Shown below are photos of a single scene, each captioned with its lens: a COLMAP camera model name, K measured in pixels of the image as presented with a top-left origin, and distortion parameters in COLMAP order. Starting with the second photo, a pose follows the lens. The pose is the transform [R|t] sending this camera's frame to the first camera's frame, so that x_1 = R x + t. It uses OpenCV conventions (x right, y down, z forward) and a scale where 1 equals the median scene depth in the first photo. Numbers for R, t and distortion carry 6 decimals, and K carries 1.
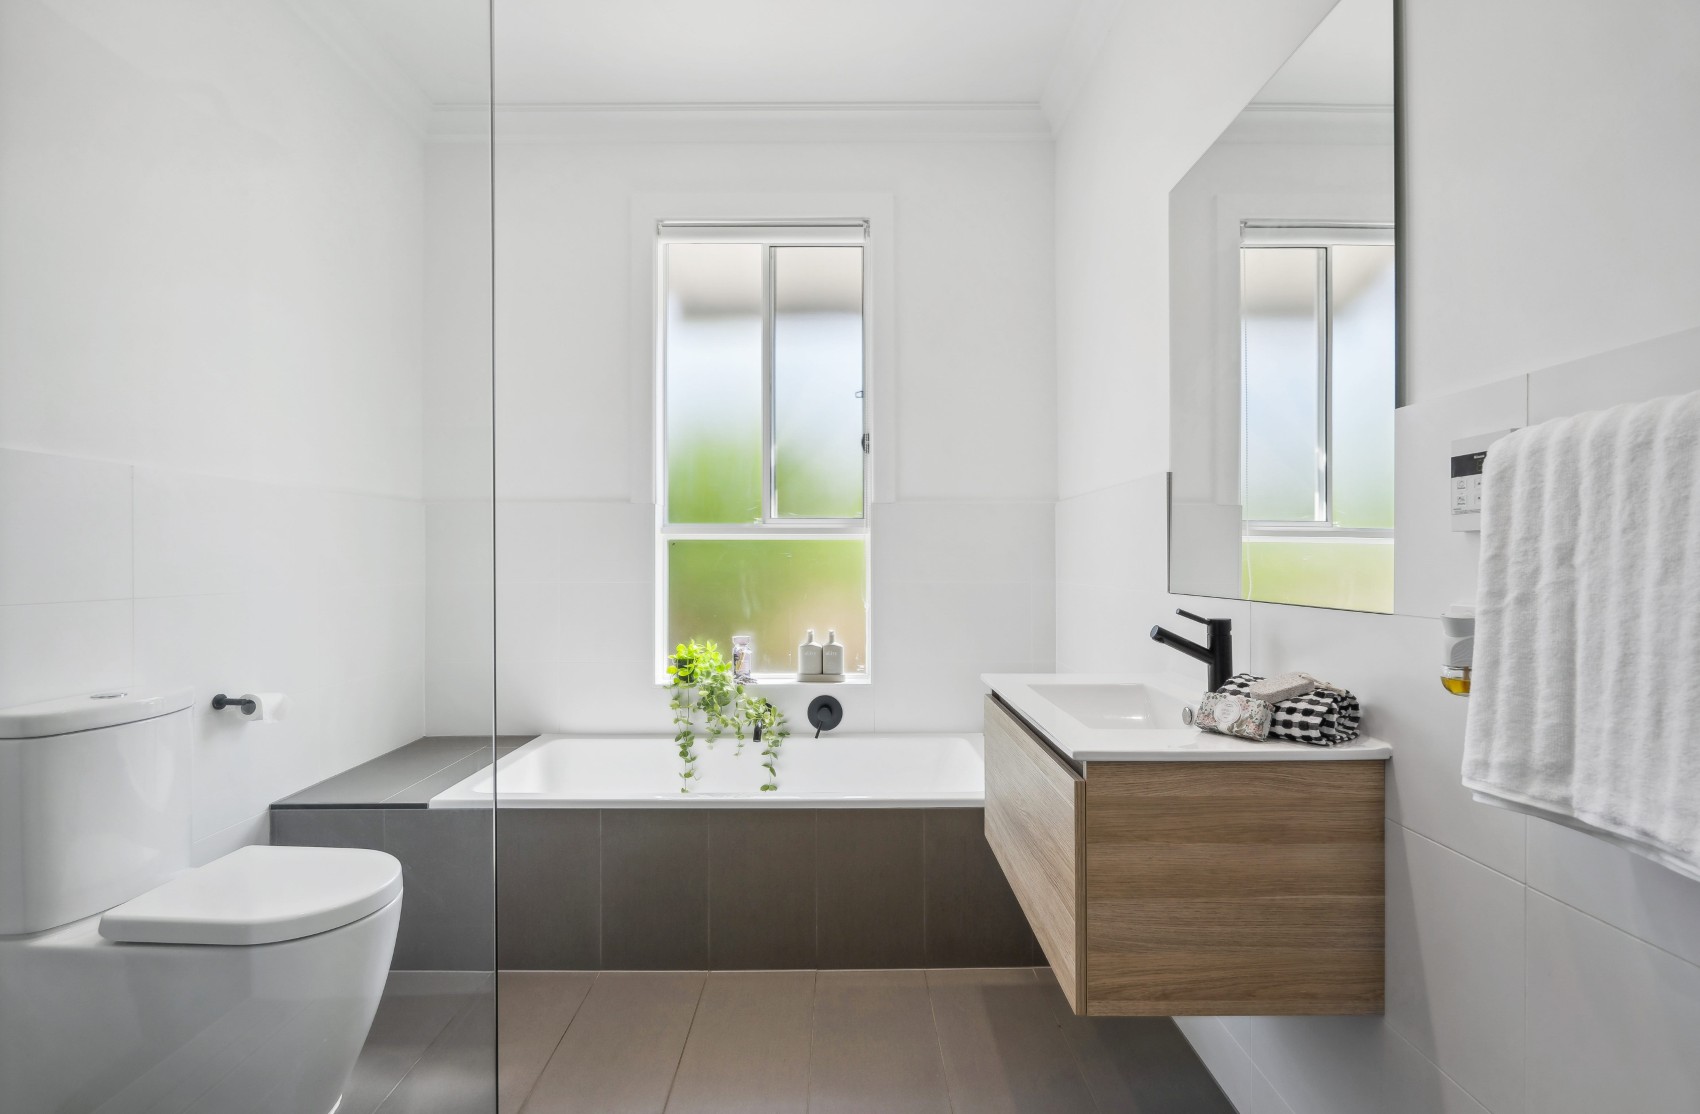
lens RADIAL K [[749.6, 0, 850.3], [0, 749.6, 552.2], [0, 0, 1]] dist [-0.000256, -0.001718]
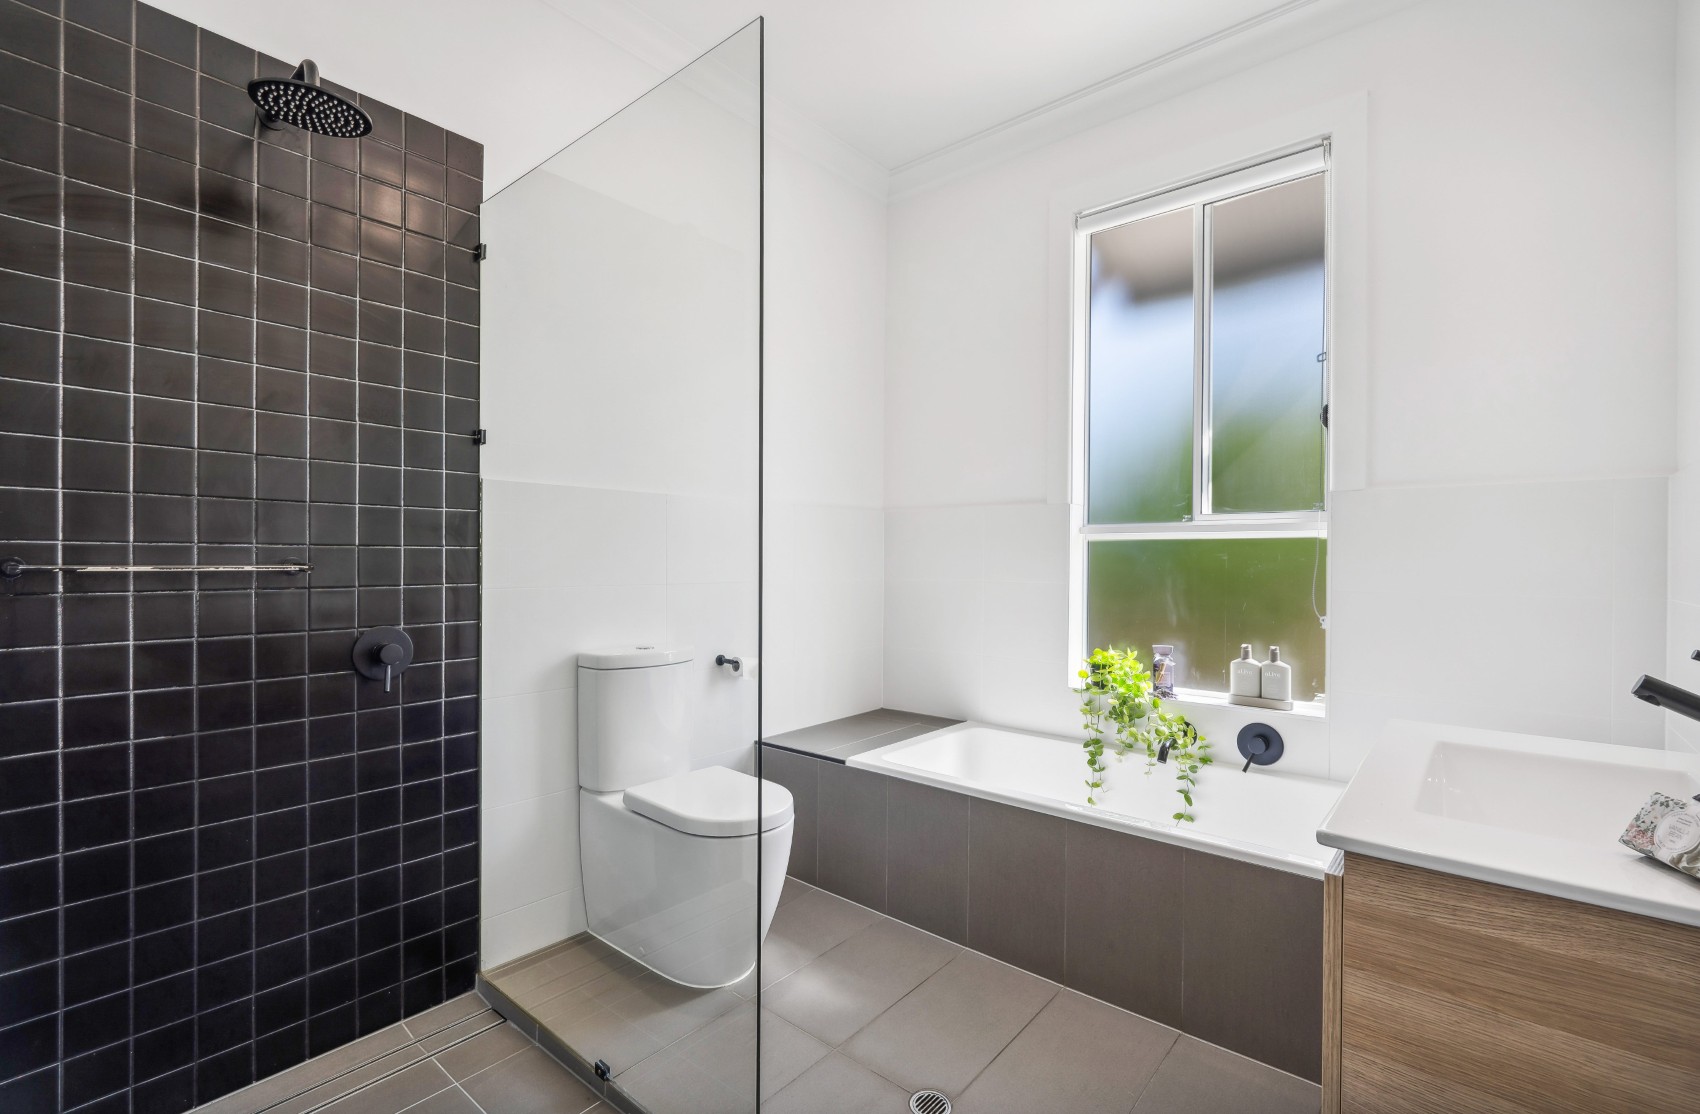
lens RADIAL K [[749.6, 0, 847.6], [0, 749.6, 560.8], [0, 0, 1]] dist [-0.000256, -0.001718]
pose [[0.760423, 0.007367, -0.649386, 0.161961], [-0.000434, 0.999941, 0.010836, -0.000390], [0.649428, -0.007958, 0.760382, 0.063256]]
